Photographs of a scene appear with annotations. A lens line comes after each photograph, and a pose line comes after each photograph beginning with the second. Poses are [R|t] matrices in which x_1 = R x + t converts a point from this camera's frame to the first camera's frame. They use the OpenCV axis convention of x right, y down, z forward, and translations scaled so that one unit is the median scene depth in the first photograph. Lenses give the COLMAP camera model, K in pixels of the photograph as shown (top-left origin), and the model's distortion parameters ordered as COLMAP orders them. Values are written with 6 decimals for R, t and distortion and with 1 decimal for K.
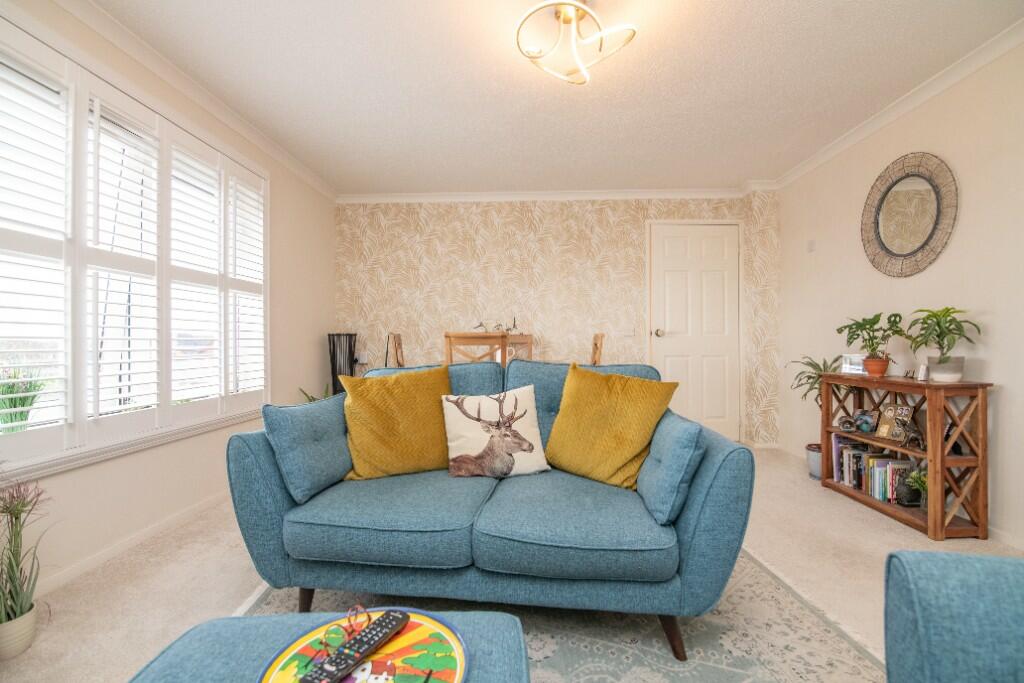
lens RADIAL K [[467.4, 0, 507.0], [0, 467.4, 342.1], [0, 0, 1]] dist [-0.018159, 0.000188]
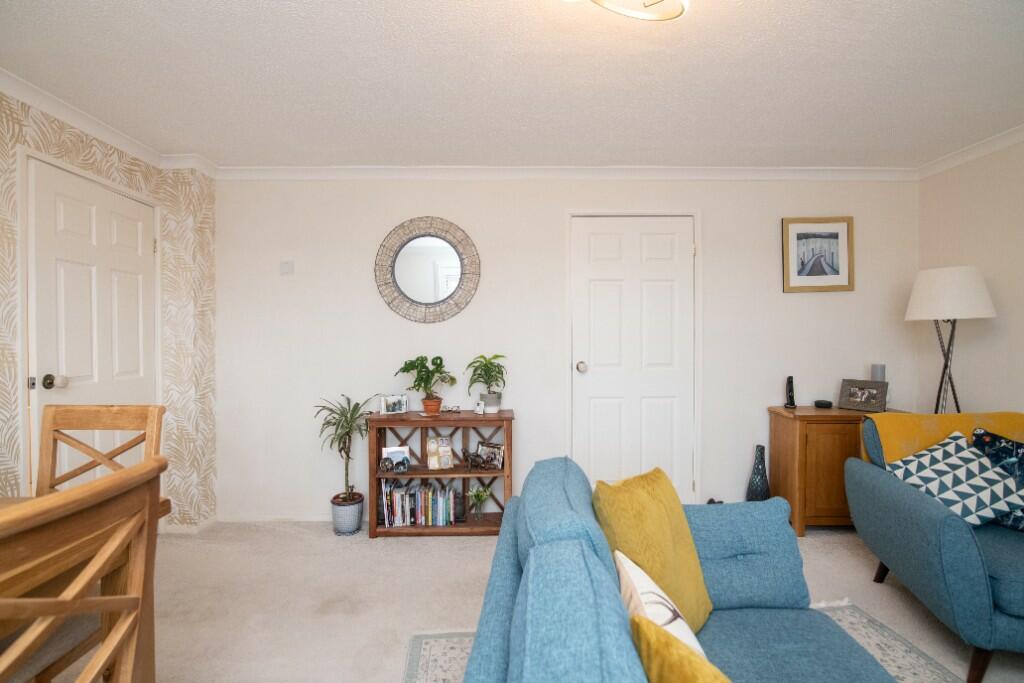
lens RADIAL K [[487.6, 0, 514.2], [0, 487.6, 339.0], [0, 0, 1]] dist [-0.019735, 0.001170]
pose [[-0.063711, -0.003259, 0.997963, -0.335850], [0.002864, 0.999990, 0.003448, -0.101250], [-0.997964, 0.003078, -0.063701, 0.822509]]
